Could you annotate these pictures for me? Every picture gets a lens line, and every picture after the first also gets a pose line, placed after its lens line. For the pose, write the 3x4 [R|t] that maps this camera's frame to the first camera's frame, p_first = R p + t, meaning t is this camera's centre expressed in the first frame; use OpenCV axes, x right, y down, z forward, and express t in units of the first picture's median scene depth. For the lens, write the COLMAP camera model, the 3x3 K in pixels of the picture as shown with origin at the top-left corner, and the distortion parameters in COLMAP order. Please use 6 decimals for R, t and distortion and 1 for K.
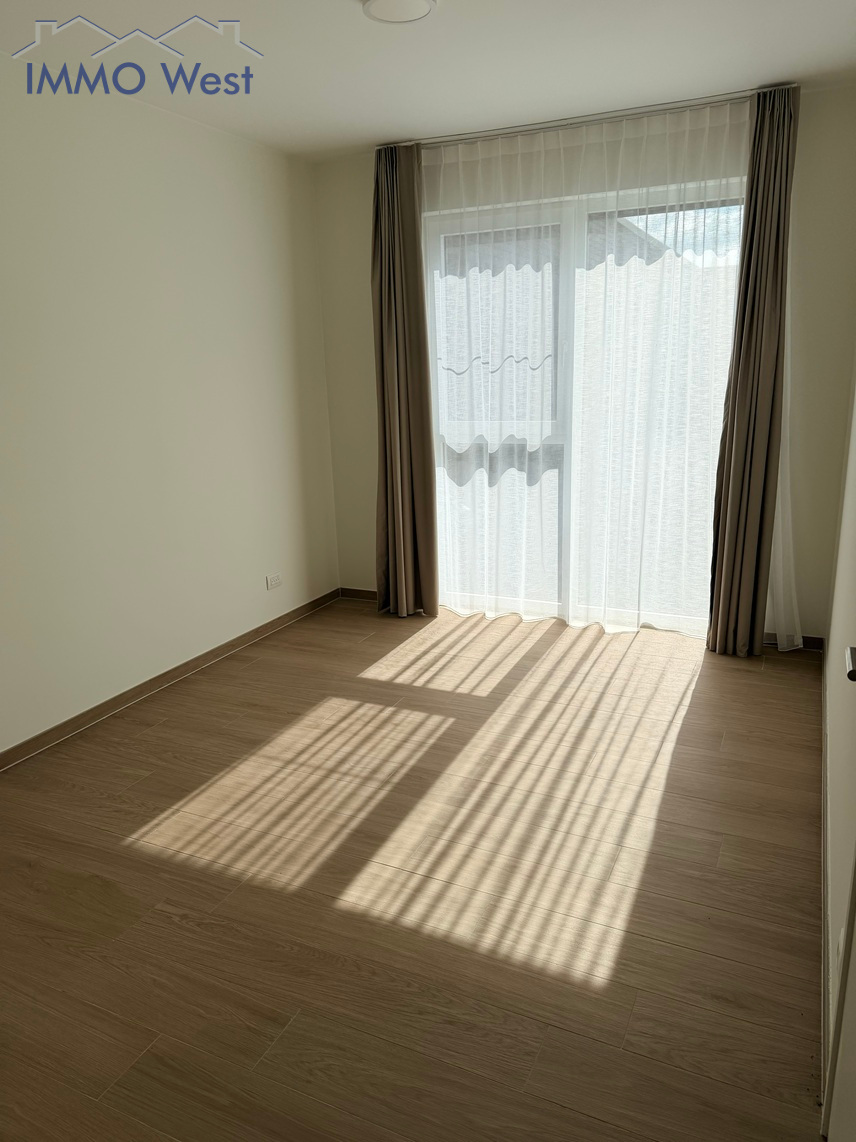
lens RADIAL K [[794.5, 0, 426.8], [0, 794.5, 571.1], [0, 0, 1]] dist [-0.001068, 0.000920]
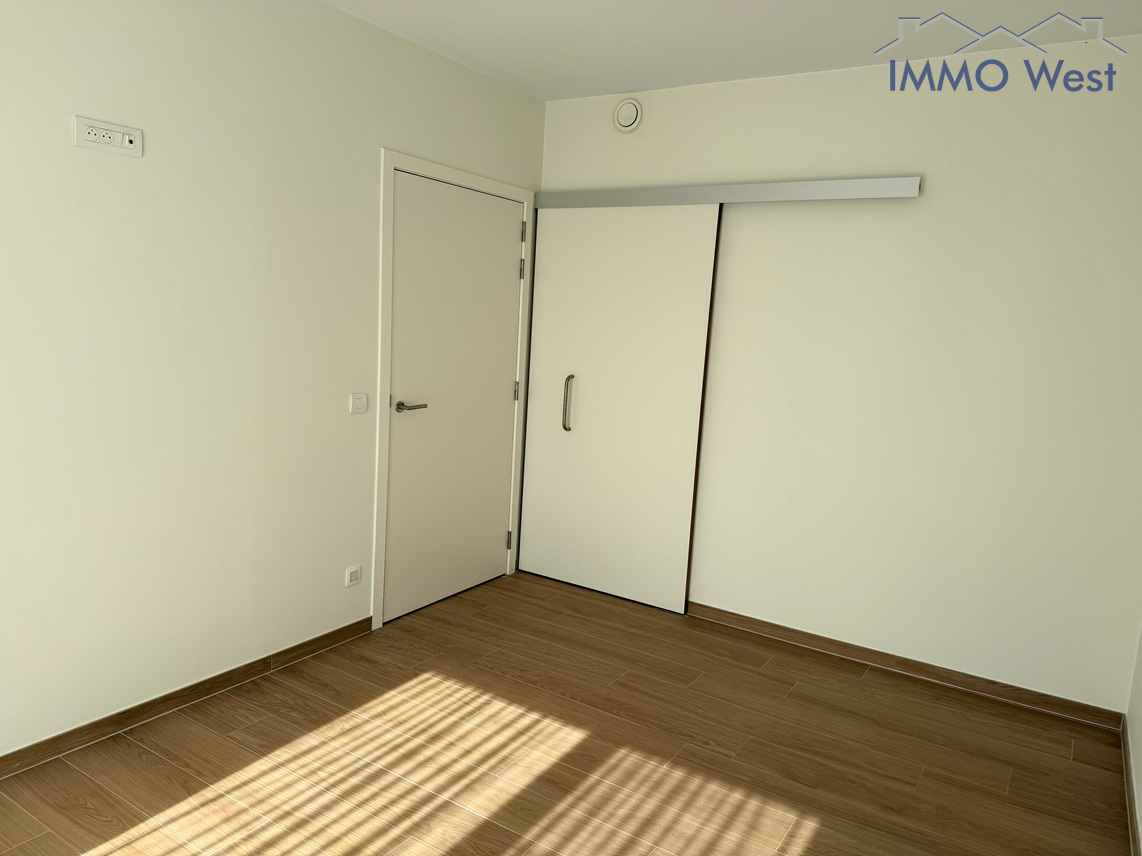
lens RADIAL K [[794.5, 0, 568.7], [0, 794.5, 427.2], [0, 0, 1]] dist [-0.001068, 0.000920]
pose [[-0.990489, -0.049561, 0.128356, -0.201836], [0.004287, 0.921305, 0.388817, -0.470860], [-0.137525, 0.385670, -0.912330, 1.793097]]
